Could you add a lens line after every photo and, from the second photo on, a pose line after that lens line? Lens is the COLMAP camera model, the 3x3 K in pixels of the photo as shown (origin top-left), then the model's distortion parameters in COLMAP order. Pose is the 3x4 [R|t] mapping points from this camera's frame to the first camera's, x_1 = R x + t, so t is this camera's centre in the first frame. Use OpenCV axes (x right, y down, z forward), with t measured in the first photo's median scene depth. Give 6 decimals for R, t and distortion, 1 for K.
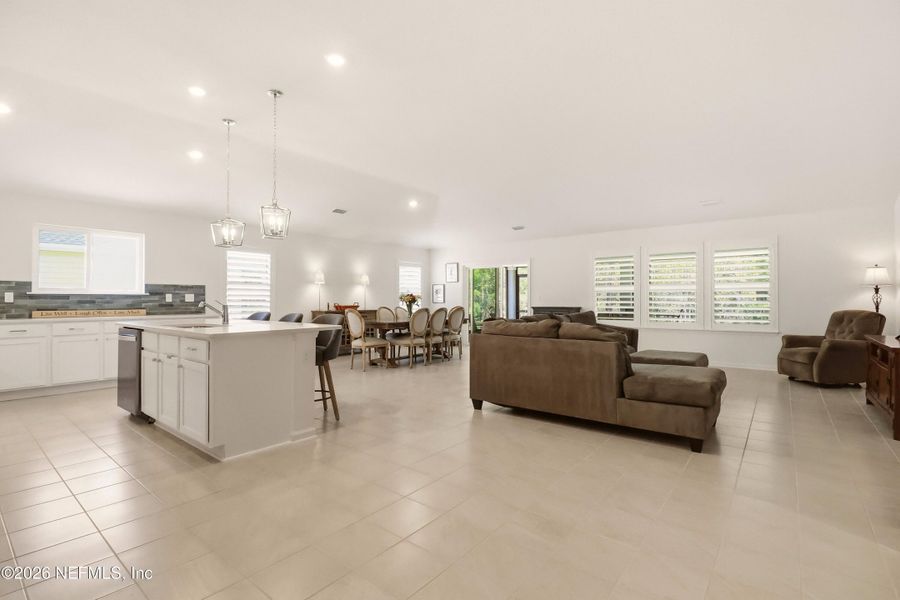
lens RADIAL K [[423.7, 0, 452.0], [0, 423.7, 292.8], [0, 0, 1]] dist [-0.024338, -0.000179]
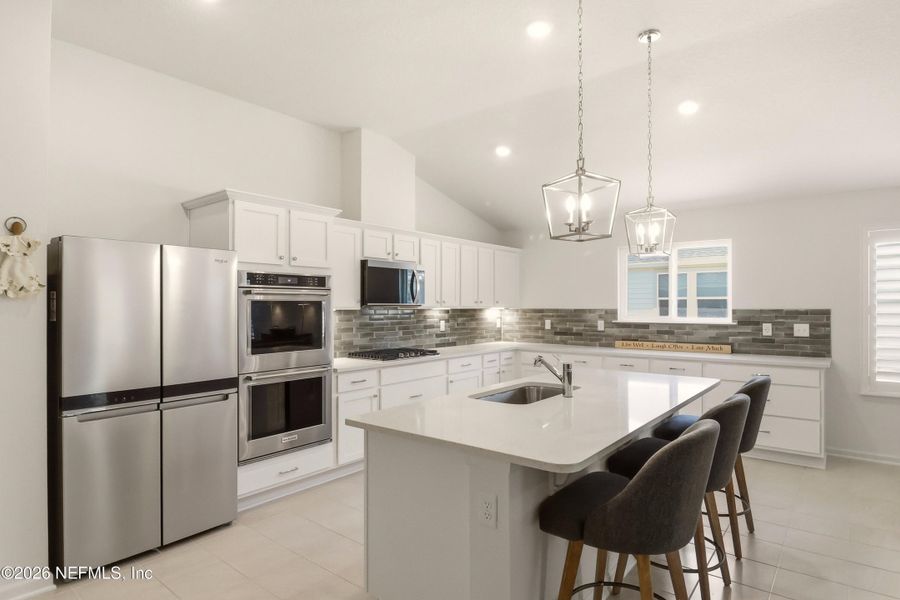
lens RADIAL K [[491.2, 0, 460.2], [0, 491.2, 300.9], [0, 0, 1]] dist [-0.020689, 0.000374]
pose [[0.016212, -0.008859, -0.999829, 0.085973], [0.017870, 0.999804, -0.008569, -0.038132], [0.999709, -0.017728, 0.016367, 0.555964]]
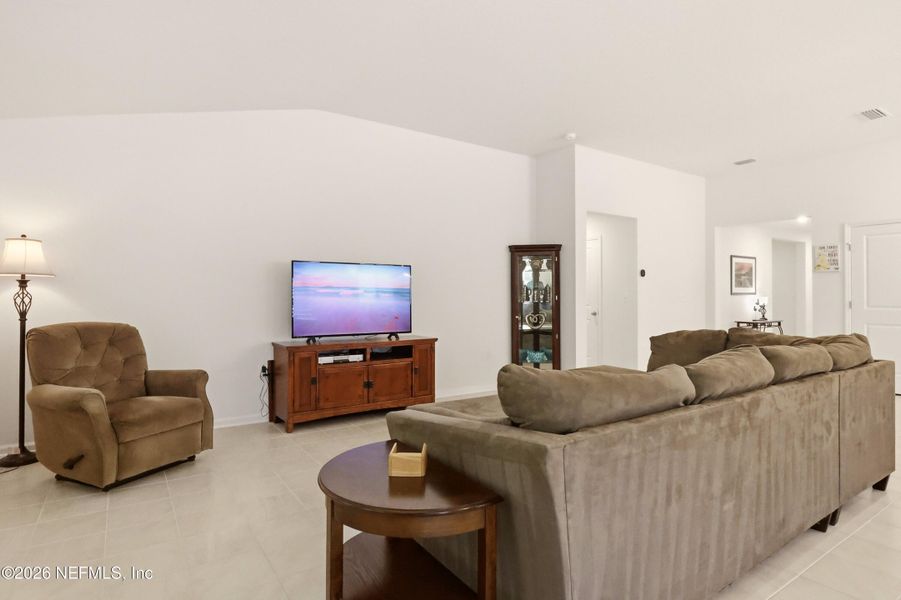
lens RADIAL K [[486.3, 0, 451.6], [0, 486.3, 295.9], [0, 0, 1]] dist [0.016109, -0.000329]
pose [[-0.953440, 0.002624, 0.301572, 0.309048], [-0.003968, 0.999766, -0.021245, 0.020208], [-0.301558, -0.021453, -0.953207, 1.385081]]
